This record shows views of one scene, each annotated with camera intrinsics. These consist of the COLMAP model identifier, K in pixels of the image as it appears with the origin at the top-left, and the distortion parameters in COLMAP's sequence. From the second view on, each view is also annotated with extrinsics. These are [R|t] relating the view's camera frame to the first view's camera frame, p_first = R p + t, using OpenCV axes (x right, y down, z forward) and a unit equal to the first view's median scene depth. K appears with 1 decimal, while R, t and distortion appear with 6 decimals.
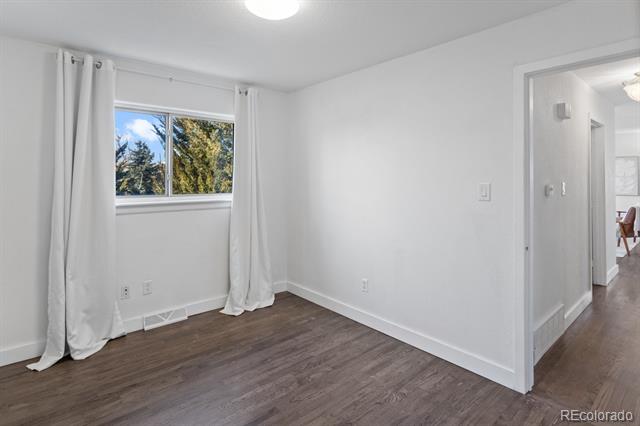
lens RADIAL K [[333.3, 0, 332.7], [0, 333.3, 178.1], [0, 0, 1]] dist [-0.002729, -0.000104]
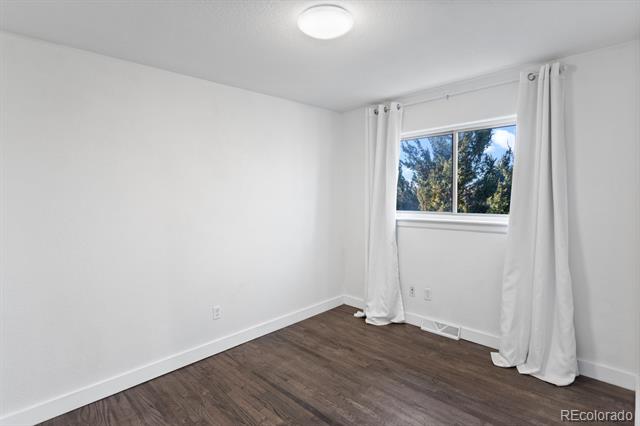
lens RADIAL K [[333.3, 0, 321.4], [0, 333.3, 215.4], [0, 0, 1]] dist [-0.002729, -0.000104]
pose [[0.045921, 0.064348, -0.996870, 0.554510], [0.015539, 0.997756, 0.065121, -0.015441], [0.998824, -0.018481, 0.044819, 0.624640]]
